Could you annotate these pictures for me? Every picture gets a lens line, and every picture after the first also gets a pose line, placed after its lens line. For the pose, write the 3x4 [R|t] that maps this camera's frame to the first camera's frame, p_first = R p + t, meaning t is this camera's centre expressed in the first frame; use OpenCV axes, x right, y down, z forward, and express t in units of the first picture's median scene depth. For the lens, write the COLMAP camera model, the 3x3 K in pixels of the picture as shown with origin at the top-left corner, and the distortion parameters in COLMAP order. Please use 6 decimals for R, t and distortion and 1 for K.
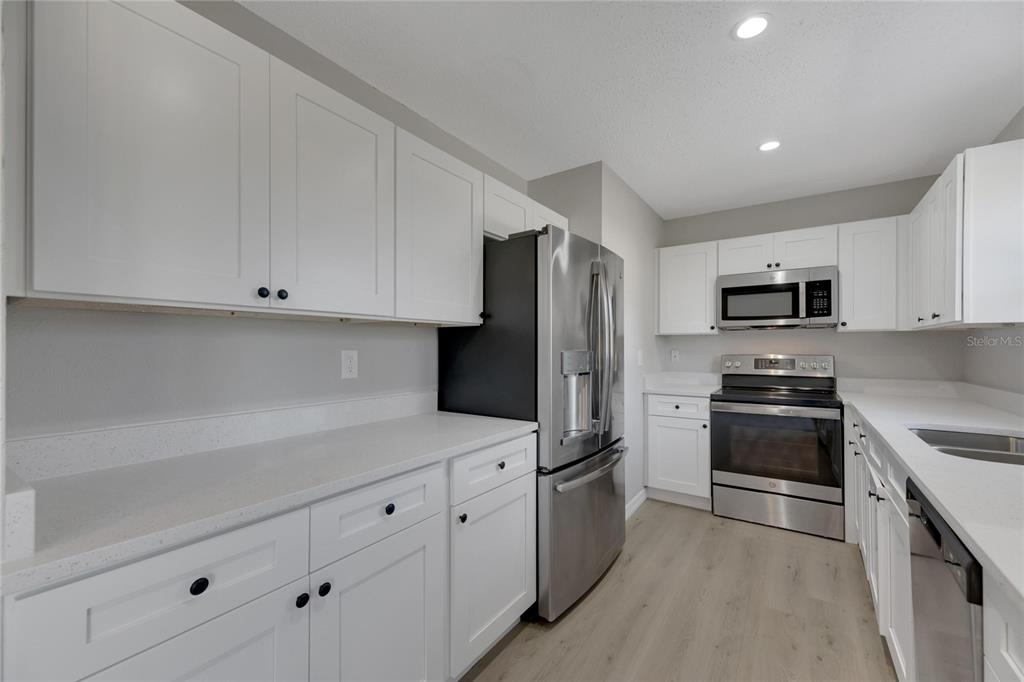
lens RADIAL K [[413.4, 0, 515.8], [0, 413.4, 346.7], [0, 0, 1]] dist [0.011646, -0.000421]
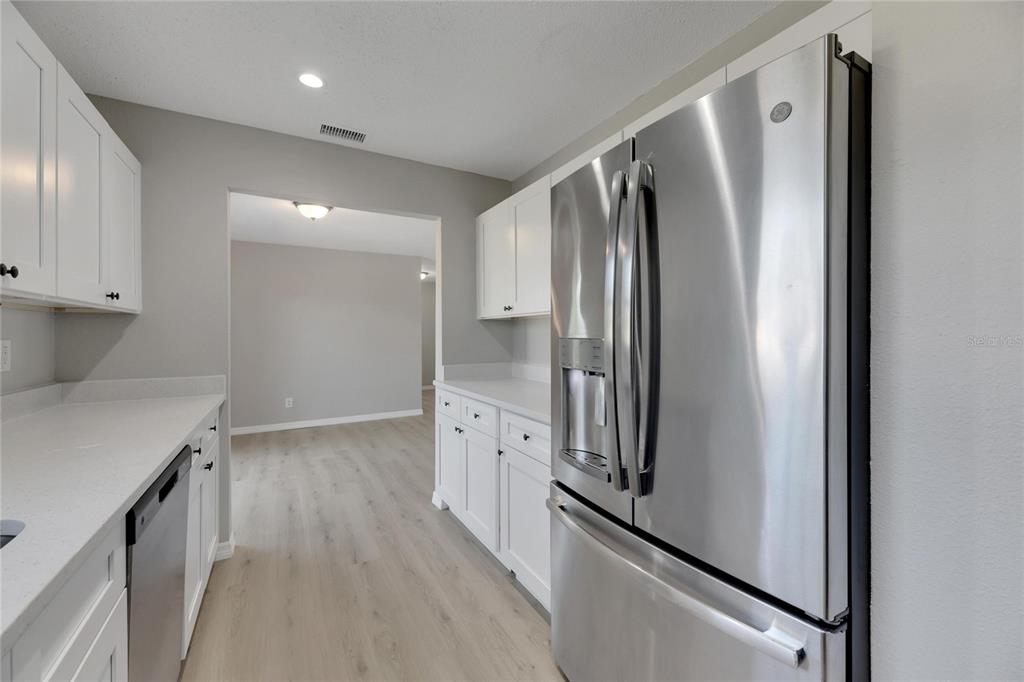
lens RADIAL K [[413.4, 0, 515.8], [0, 413.4, 346.7], [0, 0, 1]] dist [0.011646, -0.000421]
pose [[-0.443442, 0.021016, -0.896057, 0.544749], [-0.004220, 0.999665, 0.025534, 0.005743], [0.896293, 0.015105, -0.443204, 0.814227]]
